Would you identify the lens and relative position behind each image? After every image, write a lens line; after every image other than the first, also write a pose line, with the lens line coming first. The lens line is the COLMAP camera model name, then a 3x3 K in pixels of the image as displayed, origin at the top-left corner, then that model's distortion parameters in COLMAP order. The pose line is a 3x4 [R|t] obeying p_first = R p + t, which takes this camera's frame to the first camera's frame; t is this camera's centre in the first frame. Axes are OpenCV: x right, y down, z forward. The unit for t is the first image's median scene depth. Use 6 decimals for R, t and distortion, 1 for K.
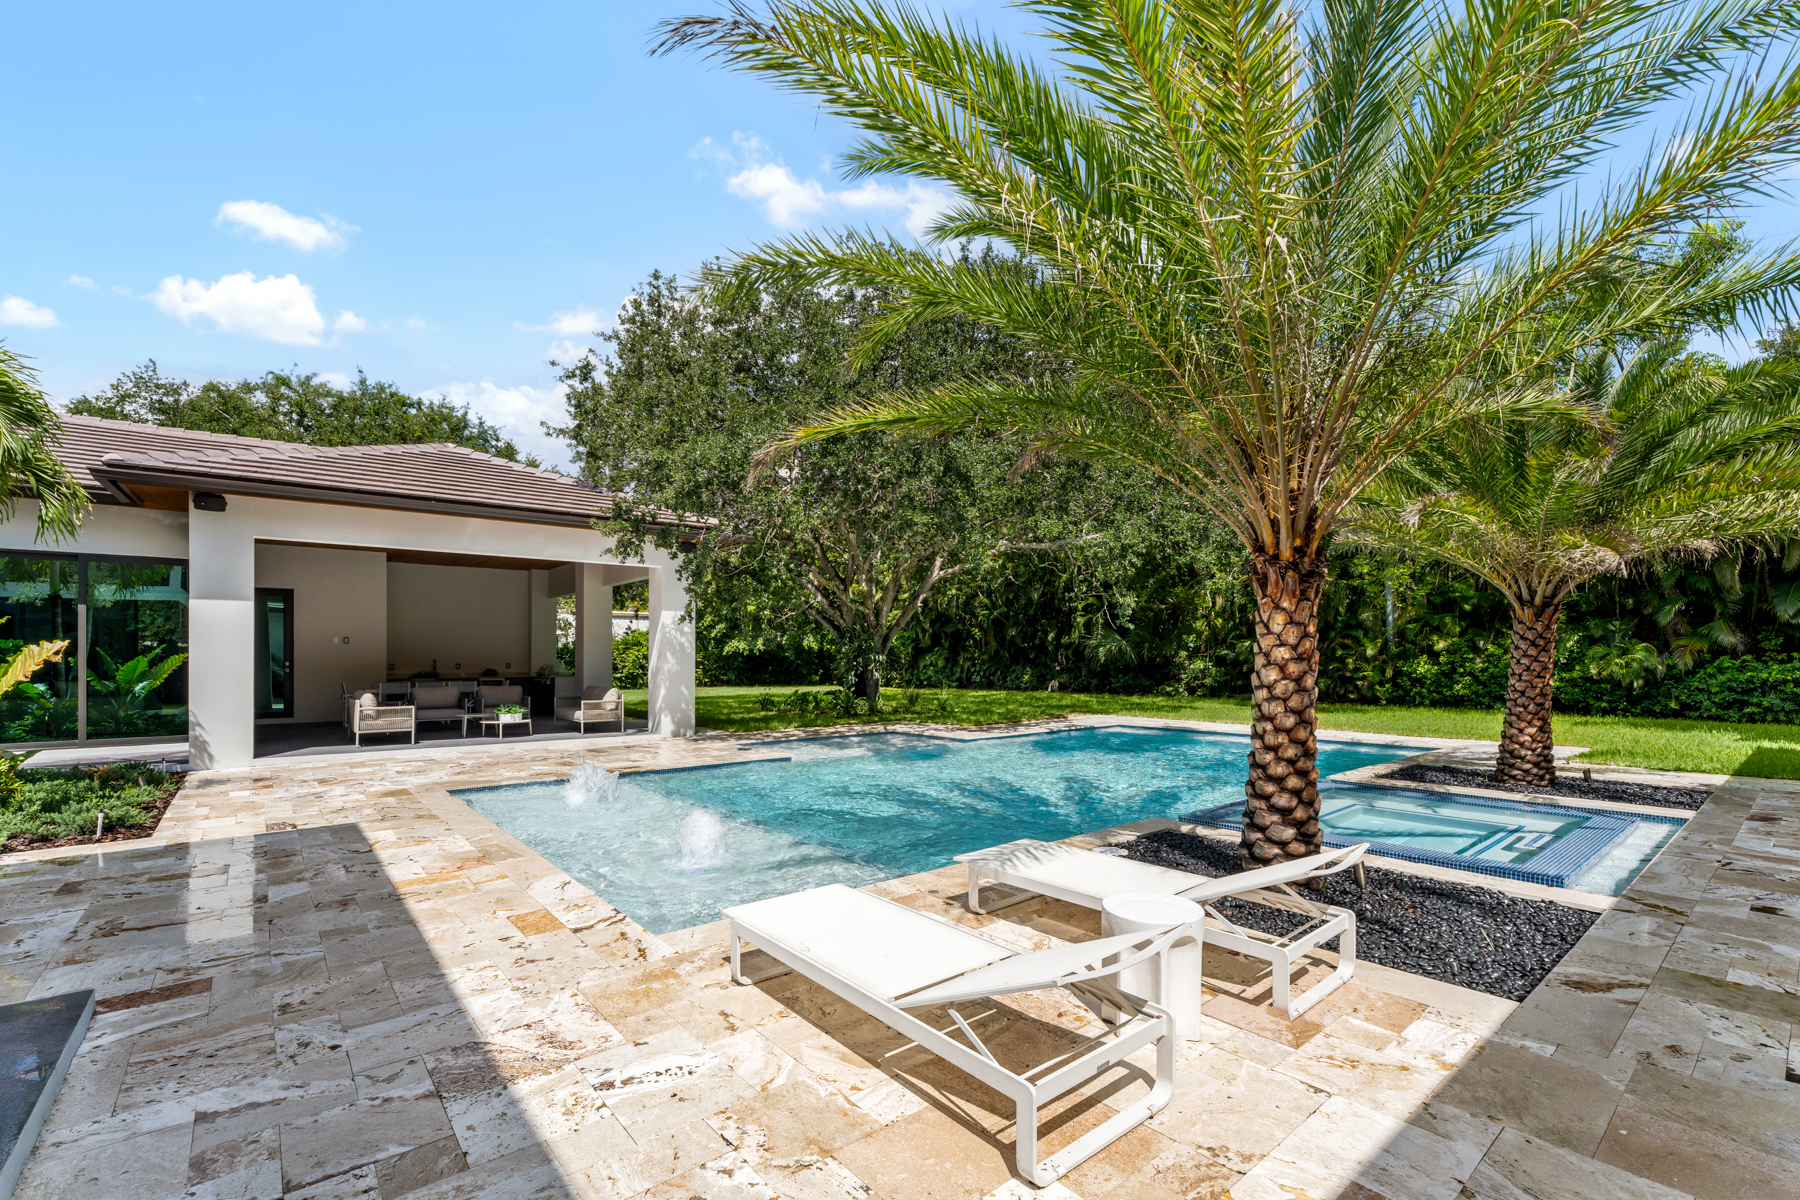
lens RADIAL K [[736.2, 0, 869.2], [0, 736.2, 659.6], [0, 0, 1]] dist [-0.001051, -0.000467]
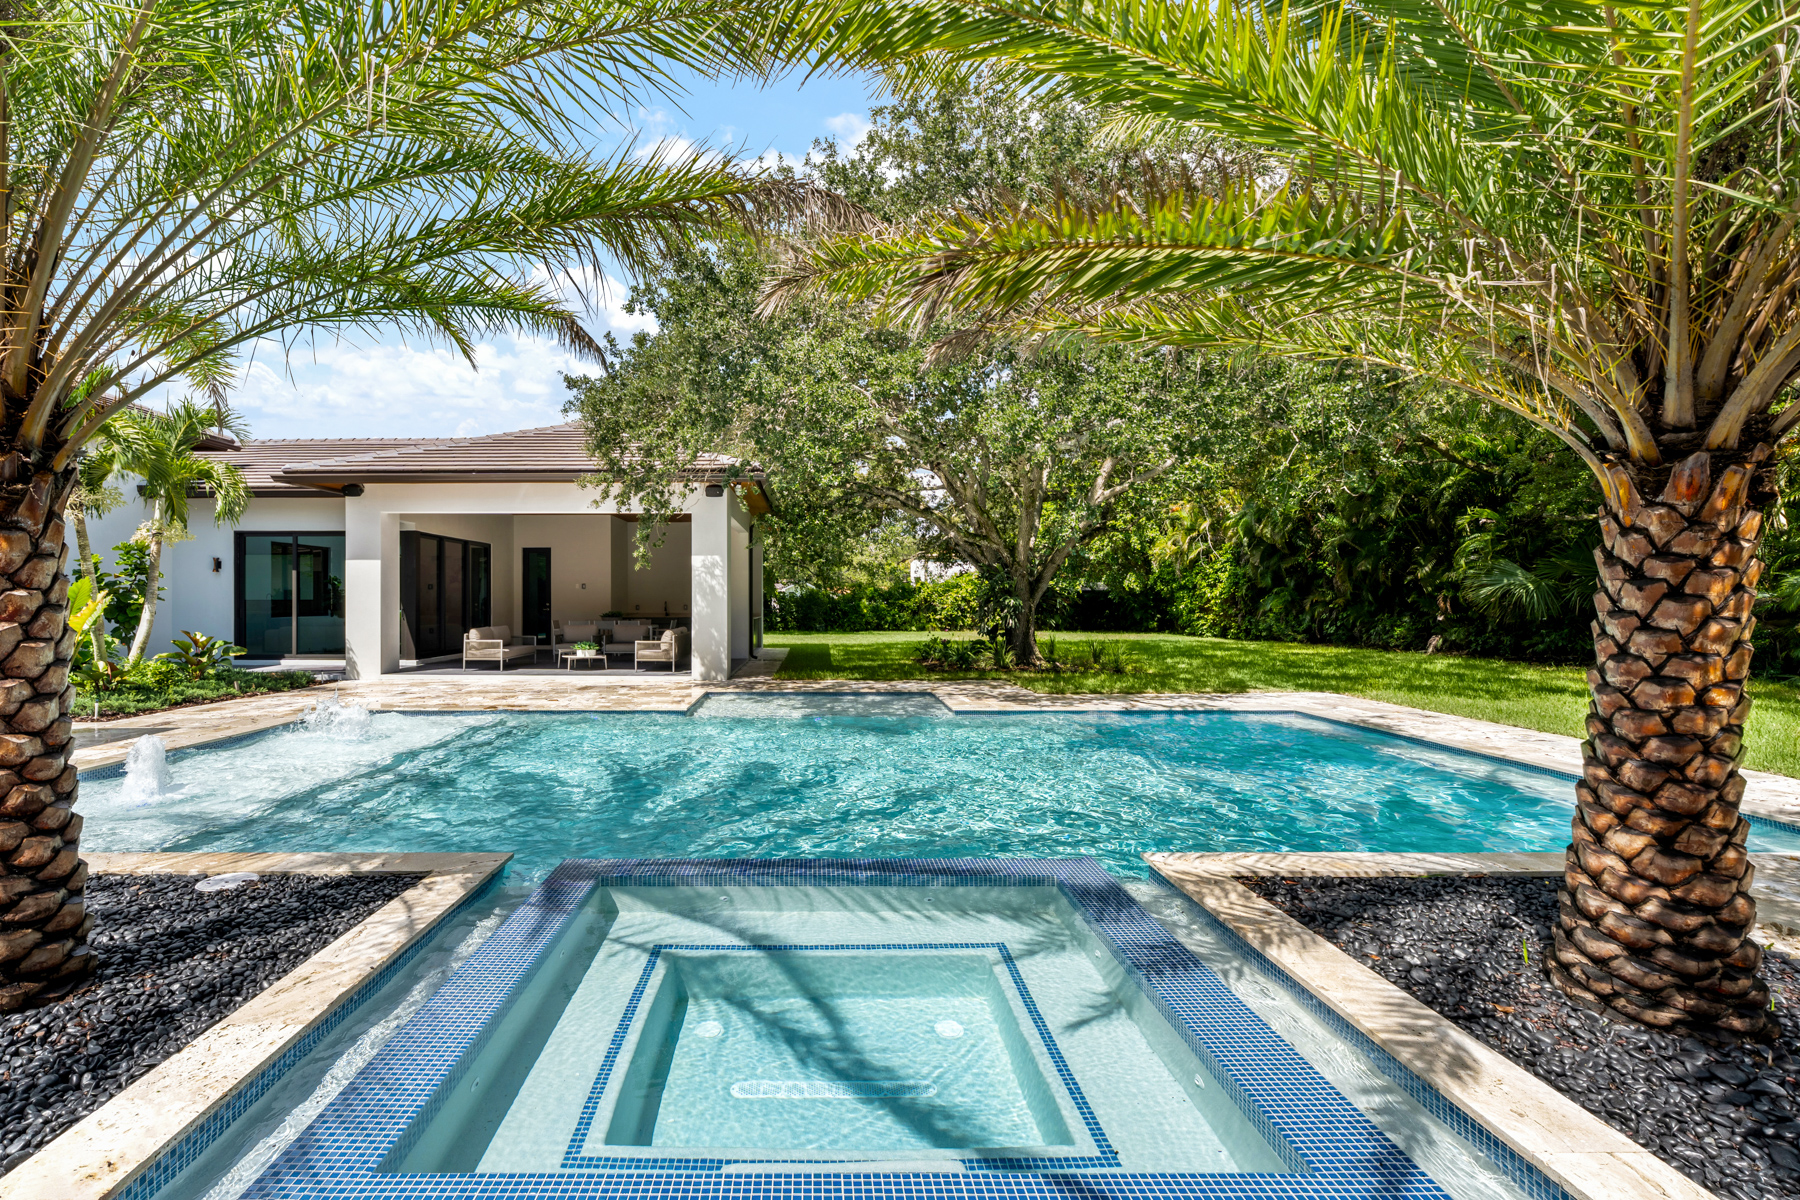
lens RADIAL K [[736.2, 0, 886.3], [0, 736.2, 602.2], [0, 0, 1]] dist [-0.001051, -0.000467]
pose [[0.796572, 0.005503, -0.604518, 0.738666], [-0.004393, 0.999985, 0.003313, -0.008471], [0.604527, 0.000016, 0.796584, 0.479893]]
